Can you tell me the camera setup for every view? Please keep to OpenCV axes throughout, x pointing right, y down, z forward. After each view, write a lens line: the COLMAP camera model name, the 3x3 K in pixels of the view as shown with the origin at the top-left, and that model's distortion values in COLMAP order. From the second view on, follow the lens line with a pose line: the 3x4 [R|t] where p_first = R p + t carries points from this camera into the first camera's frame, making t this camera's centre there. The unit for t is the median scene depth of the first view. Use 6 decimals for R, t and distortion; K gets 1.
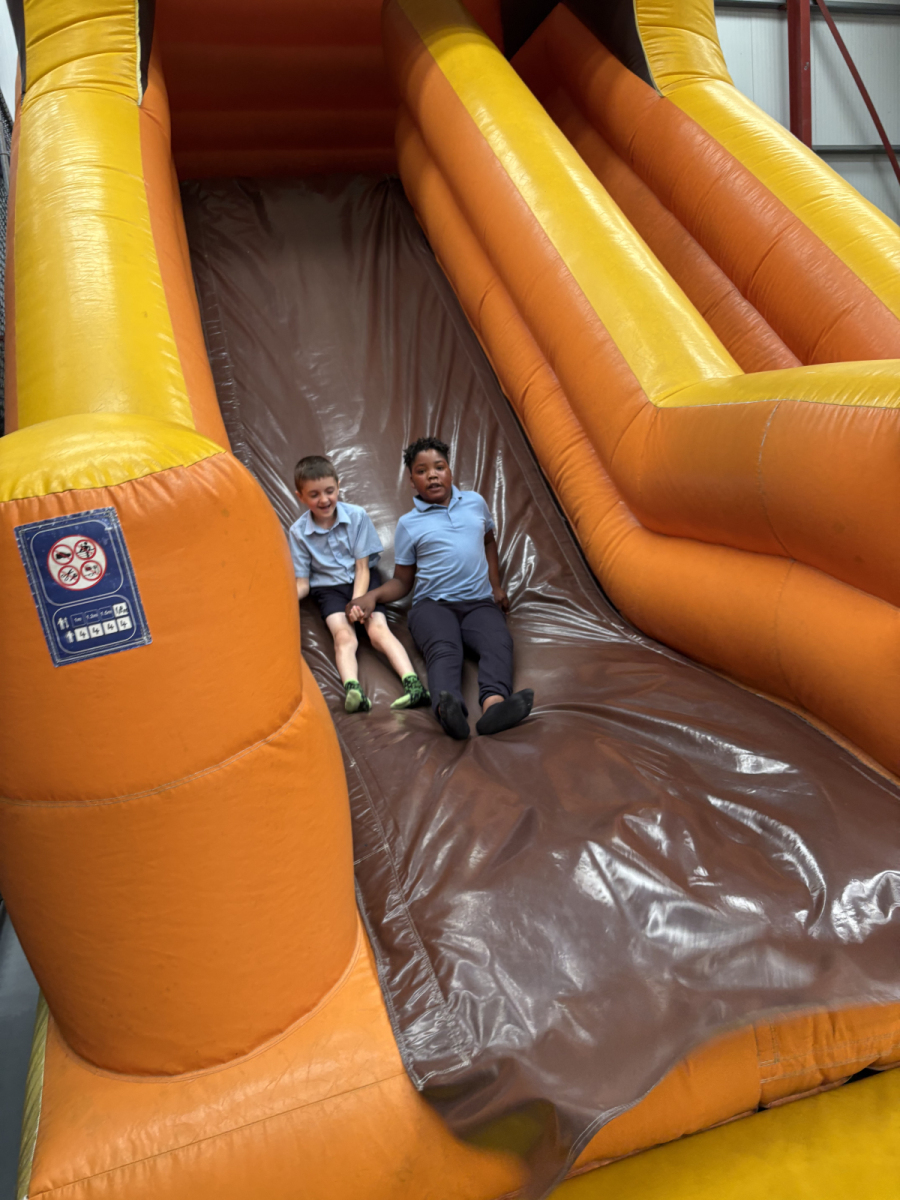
lens RADIAL K [[913.1, 0, 463.1], [0, 913.1, 621.0], [0, 0, 1]] dist [0.001129, -0.010012]
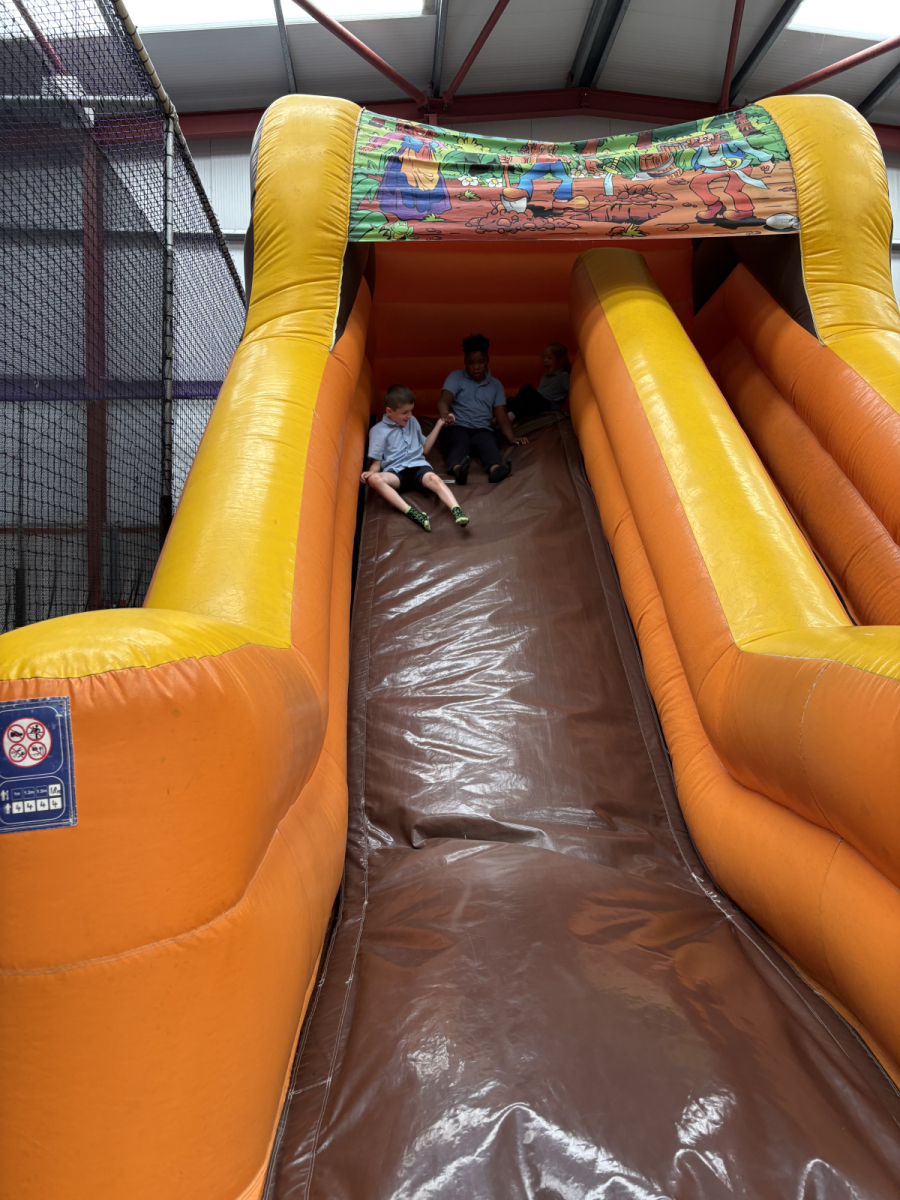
lens RADIAL K [[913.1, 0, 463.1], [0, 913.1, 621.0], [0, 0, 1]] dist [0.001129, -0.010012]
pose [[0.954874, 0.091893, -0.282439, 0.374307], [-0.150048, 0.969912, -0.191720, -0.071601], [0.256323, 0.225448, 0.939932, 0.055489]]
